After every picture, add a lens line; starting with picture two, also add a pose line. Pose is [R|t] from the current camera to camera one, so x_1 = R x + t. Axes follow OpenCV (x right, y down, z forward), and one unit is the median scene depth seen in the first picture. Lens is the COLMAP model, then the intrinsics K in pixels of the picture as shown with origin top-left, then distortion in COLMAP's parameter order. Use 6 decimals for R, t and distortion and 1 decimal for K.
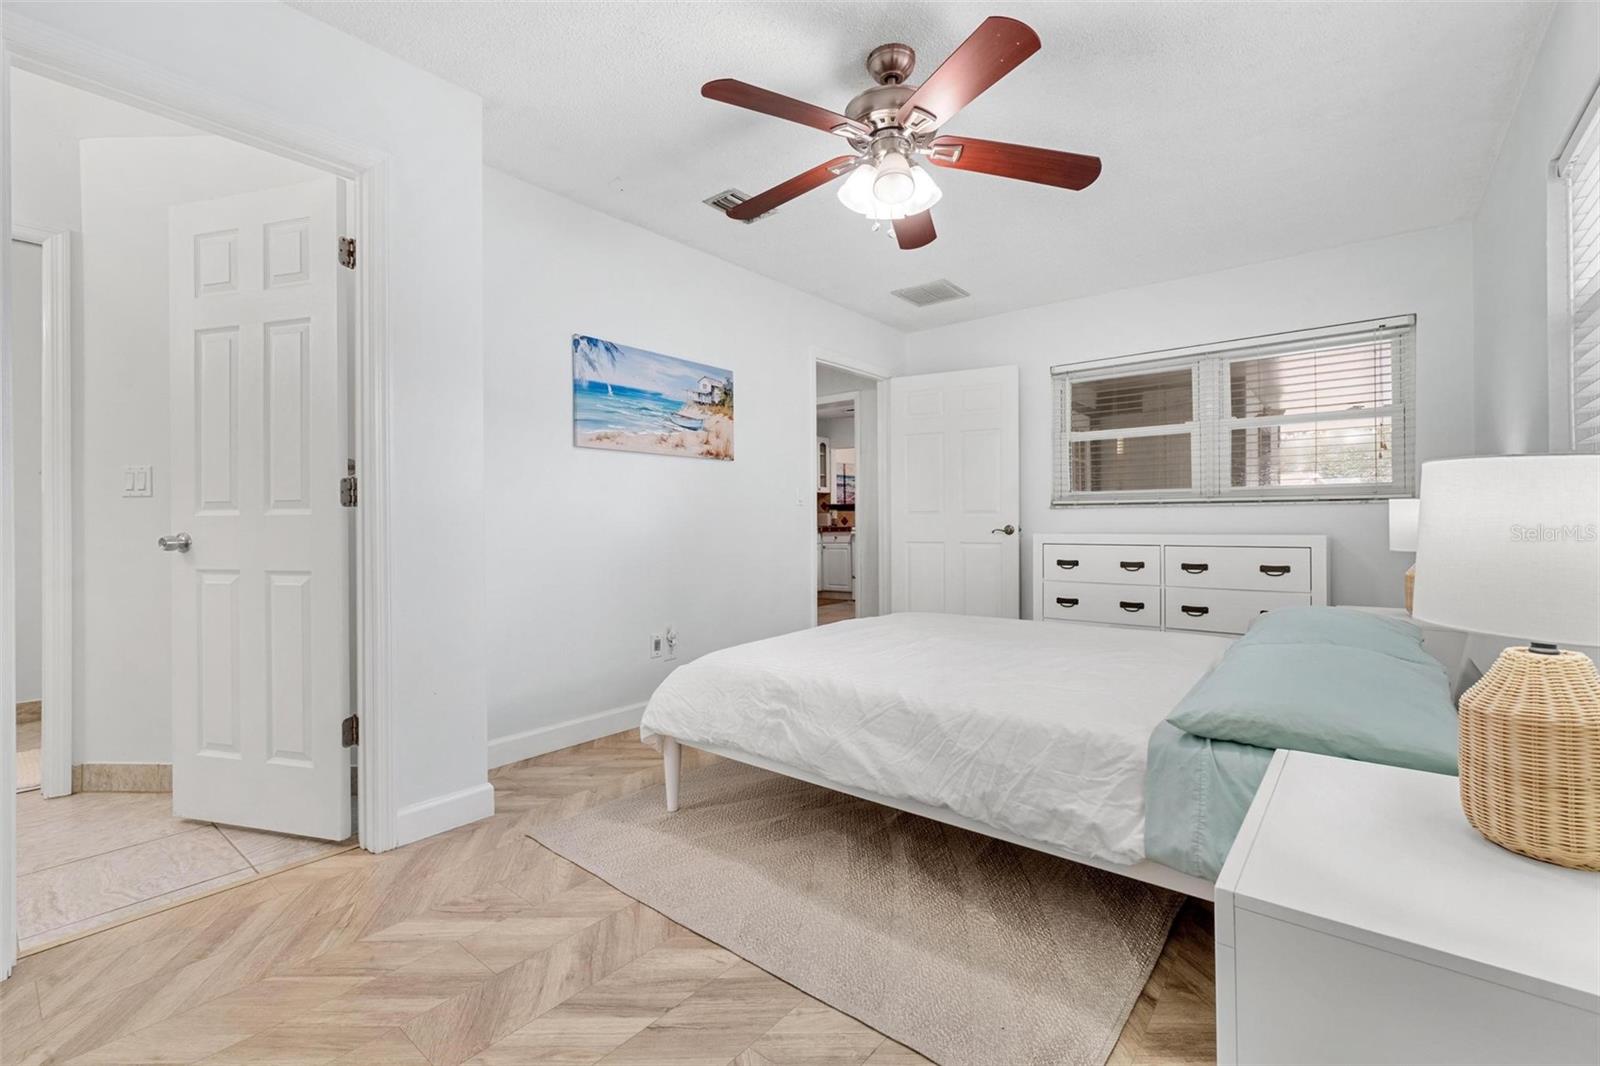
lens RADIAL K [[690.4, 0, 799.8], [0, 690.4, 522.2], [0, 0, 1]] dist [0.002047, -0.000190]
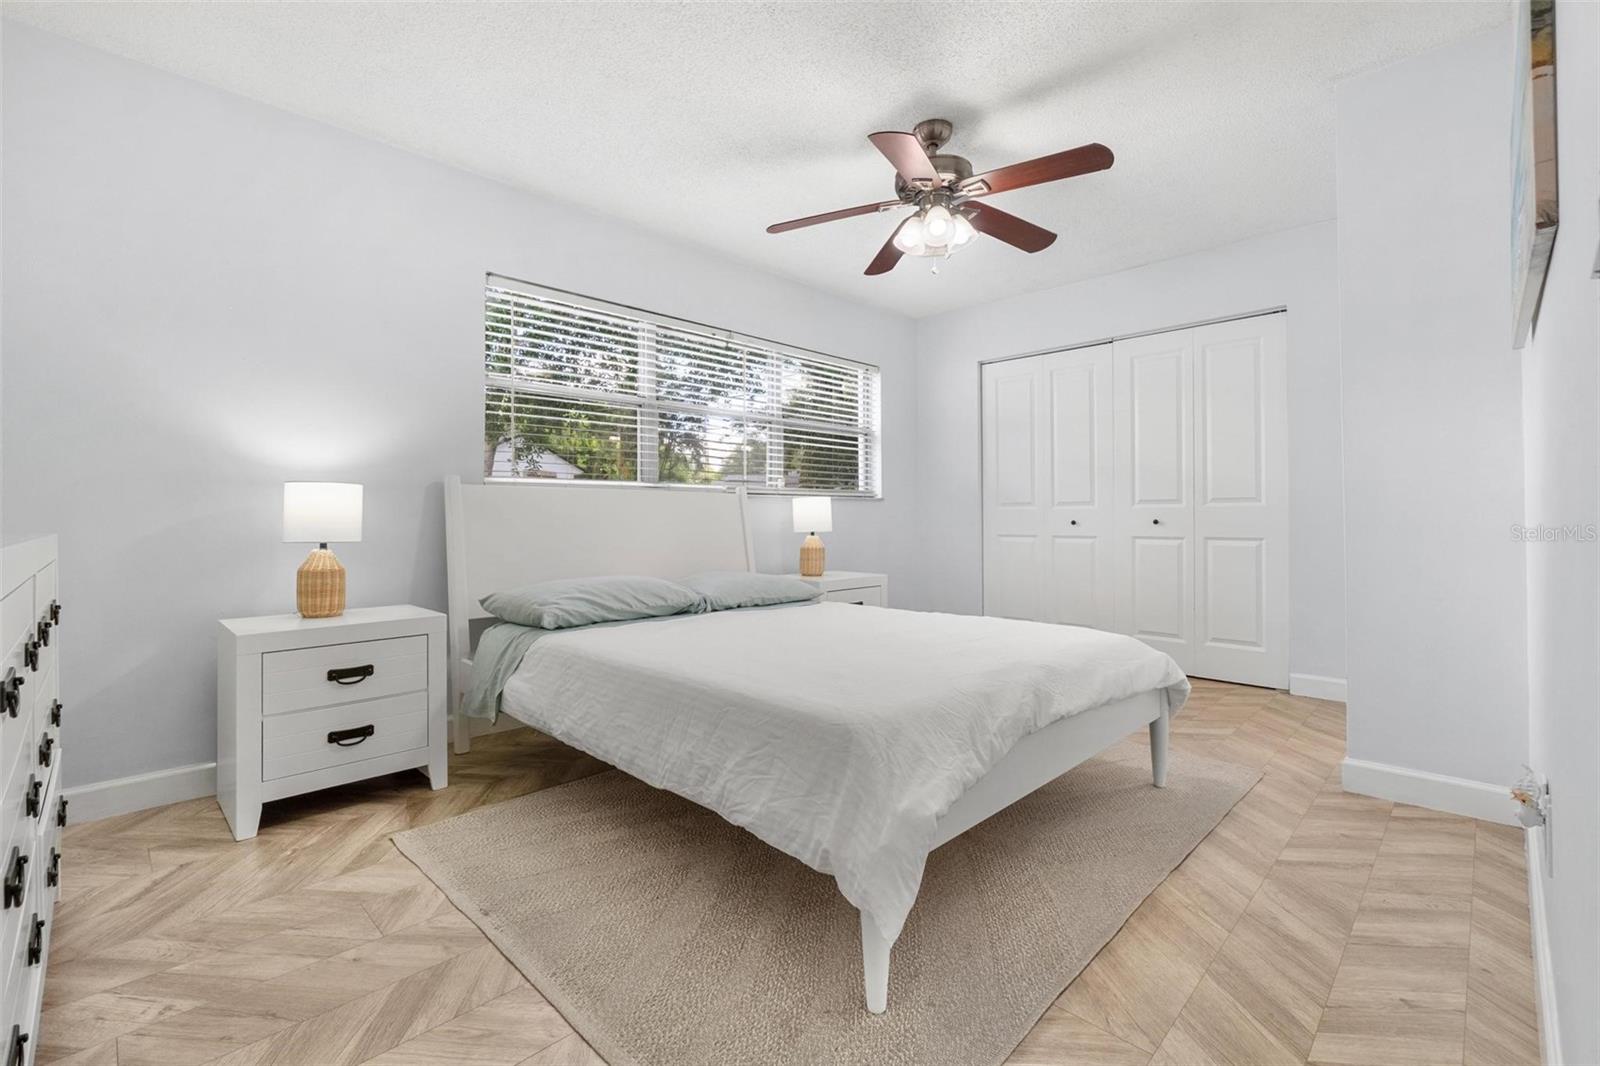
lens RADIAL K [[690.4, 0, 800.6], [0, 690.4, 522.7], [0, 0, 1]] dist [0.002047, -0.000190]
pose [[-0.995473, 0.005808, 0.094865, 0.213654], [0.006431, 0.999960, 0.006263, 0.023573], [-0.094825, 0.006845, -0.995470, 1.850106]]
